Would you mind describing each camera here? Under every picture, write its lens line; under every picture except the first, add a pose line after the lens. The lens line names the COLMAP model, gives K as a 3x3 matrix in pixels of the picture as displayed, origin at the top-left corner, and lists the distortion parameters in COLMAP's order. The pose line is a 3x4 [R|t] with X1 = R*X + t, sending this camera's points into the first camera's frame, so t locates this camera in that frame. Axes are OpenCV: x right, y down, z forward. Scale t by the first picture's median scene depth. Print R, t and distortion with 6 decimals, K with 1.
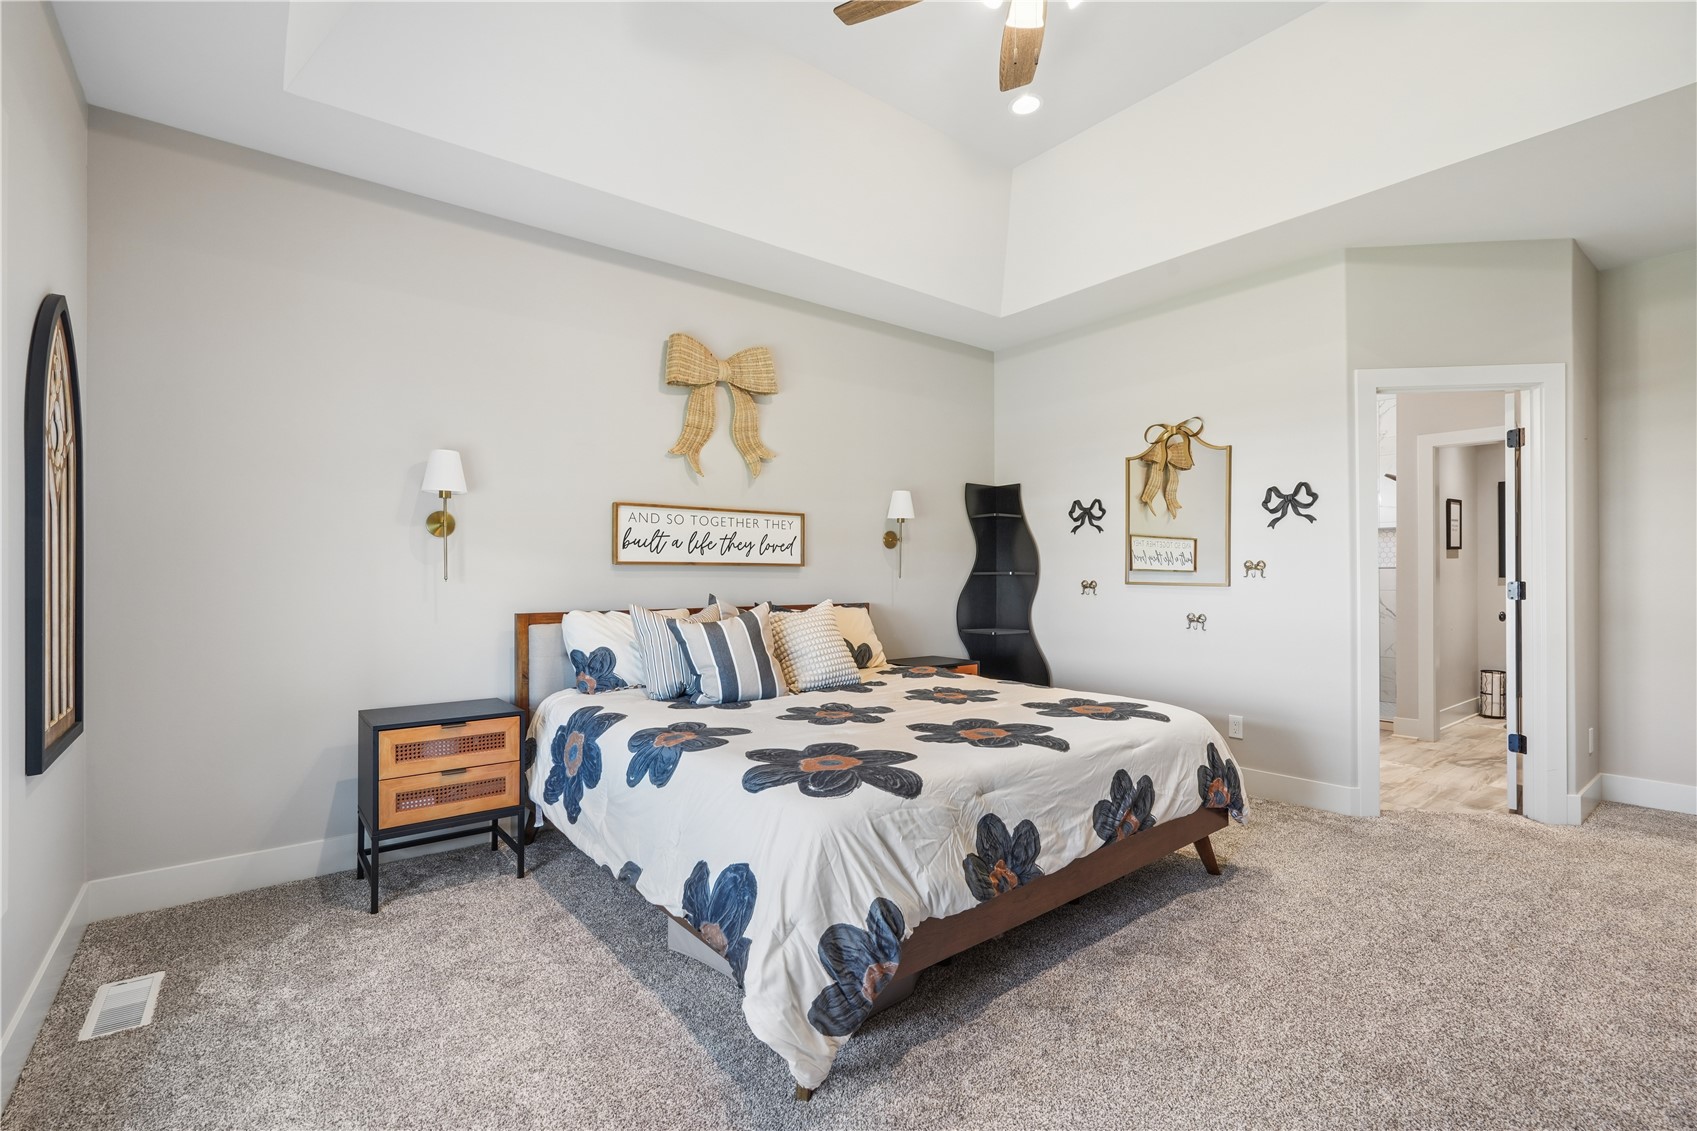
lens RADIAL K [[772.3, 0, 851.9], [0, 772.3, 576.9], [0, 0, 1]] dist [-0.004595, 0.003065]
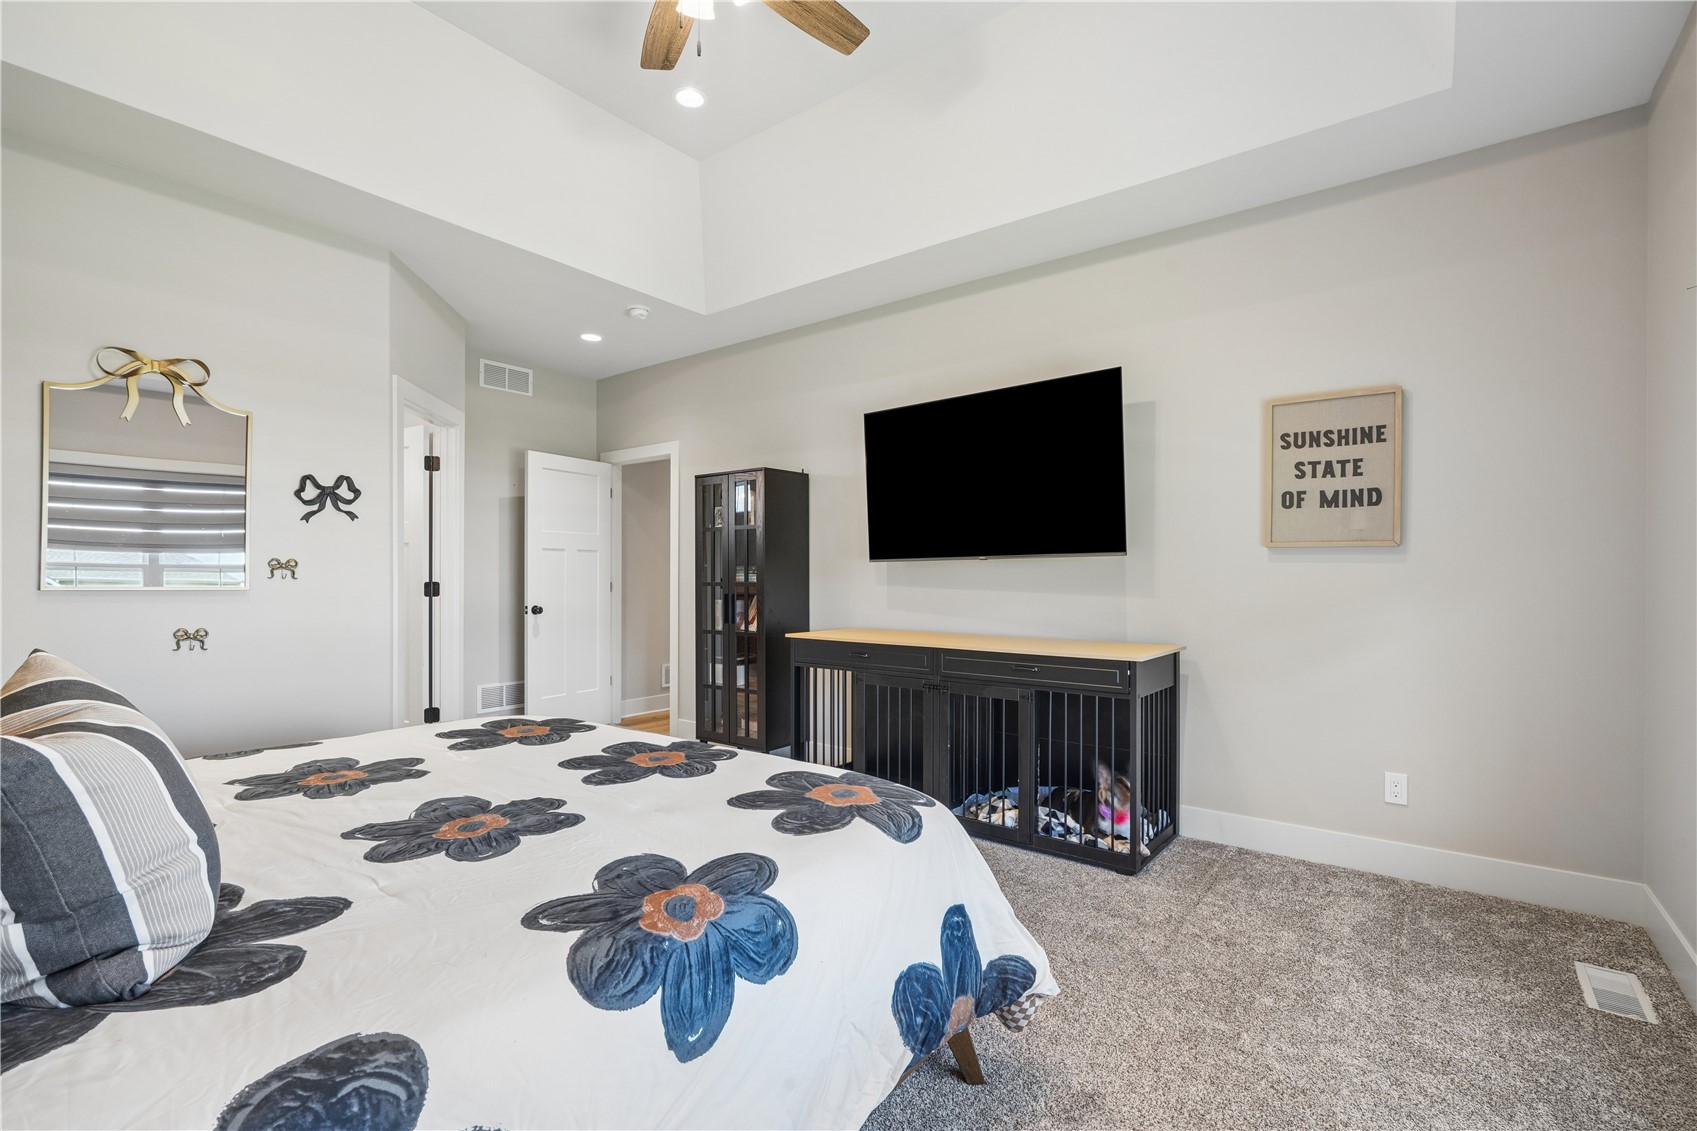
lens RADIAL K [[772.3, 0, 850.1], [0, 772.3, 561.8], [0, 0, 1]] dist [-0.004595, 0.003065]
pose [[-0.252221, 0.008876, 0.967629, -0.472581], [-0.002227, 0.999950, -0.009753, -0.011021], [-0.967667, -0.004615, -0.252189, 0.639810]]
